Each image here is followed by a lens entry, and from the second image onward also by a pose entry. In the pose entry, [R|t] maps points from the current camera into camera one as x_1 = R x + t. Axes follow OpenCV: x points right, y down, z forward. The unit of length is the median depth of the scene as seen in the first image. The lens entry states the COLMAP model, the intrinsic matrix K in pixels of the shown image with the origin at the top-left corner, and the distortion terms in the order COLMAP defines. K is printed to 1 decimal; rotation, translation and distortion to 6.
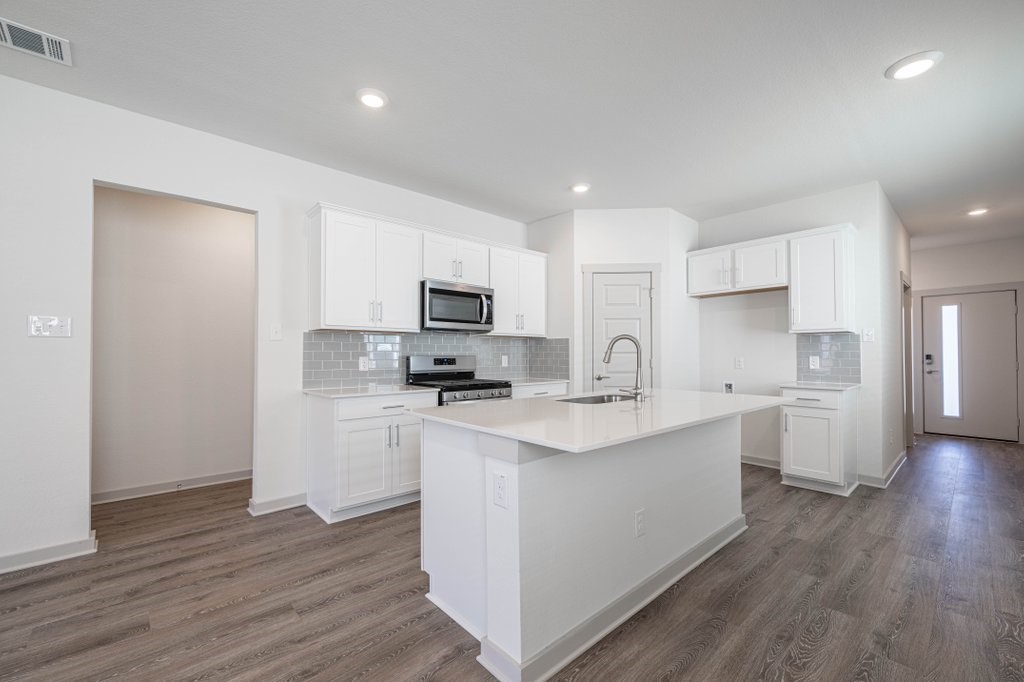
lens RADIAL K [[426.7, 0, 514.5], [0, 426.7, 350.6], [0, 0, 1]] dist [-0.001342, -0.001598]
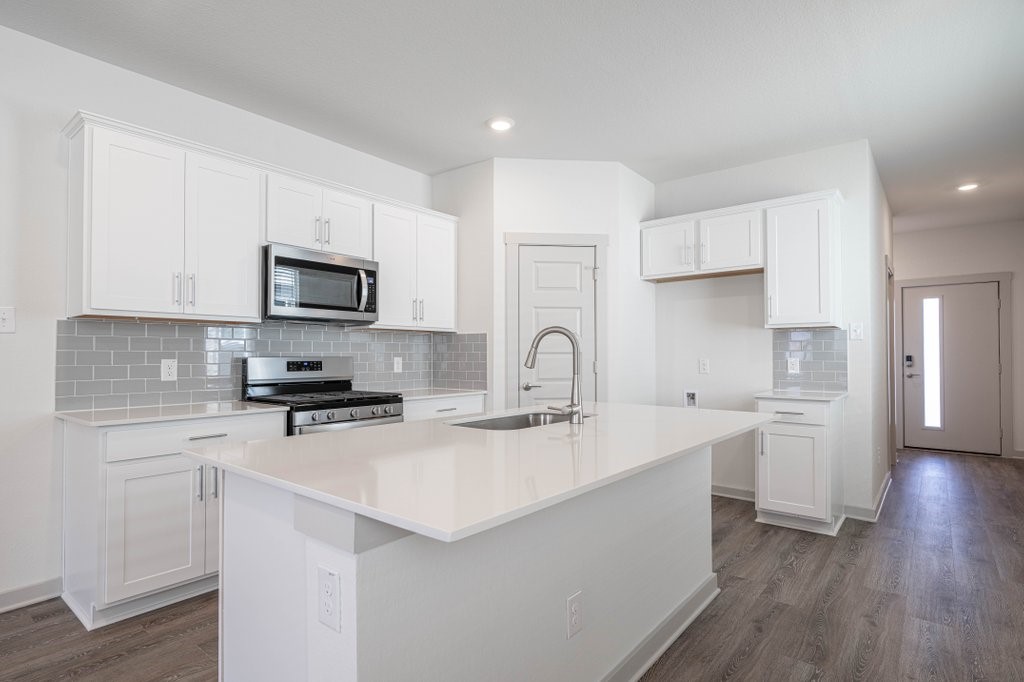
lens RADIAL K [[531.8, 0, 514.5], [0, 531.8, 351.2], [0, 0, 1]] dist [0.000250, -0.004703]
pose [[0.988073, 0.000828, 0.153983, 0.047396], [-0.000984, 0.999999, 0.000938, 0.000965], [-0.153983, -0.001078, 0.988073, 0.127721]]
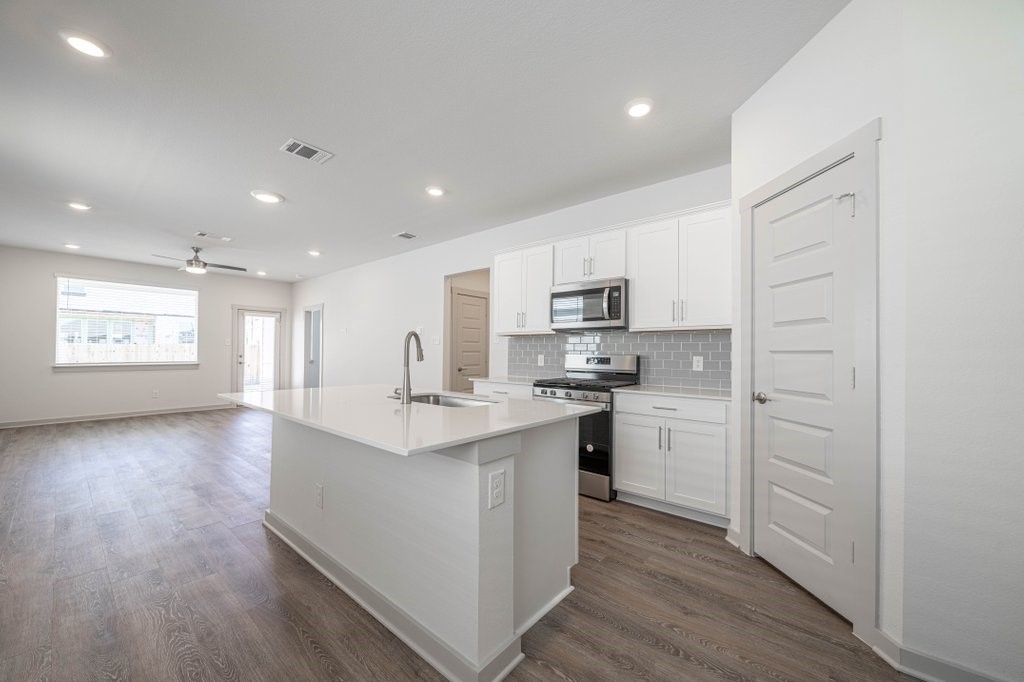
lens RADIAL K [[376.8, 0, 510.3], [0, 376.8, 350.9], [0, 0, 1]] dist [-0.006470, -0.000319]
pose [[0.132994, -0.002368, -0.991114, 0.843882], [-0.000598, 0.999997, -0.002469, 0.006536], [0.991117, 0.000921, 0.132992, 0.841133]]
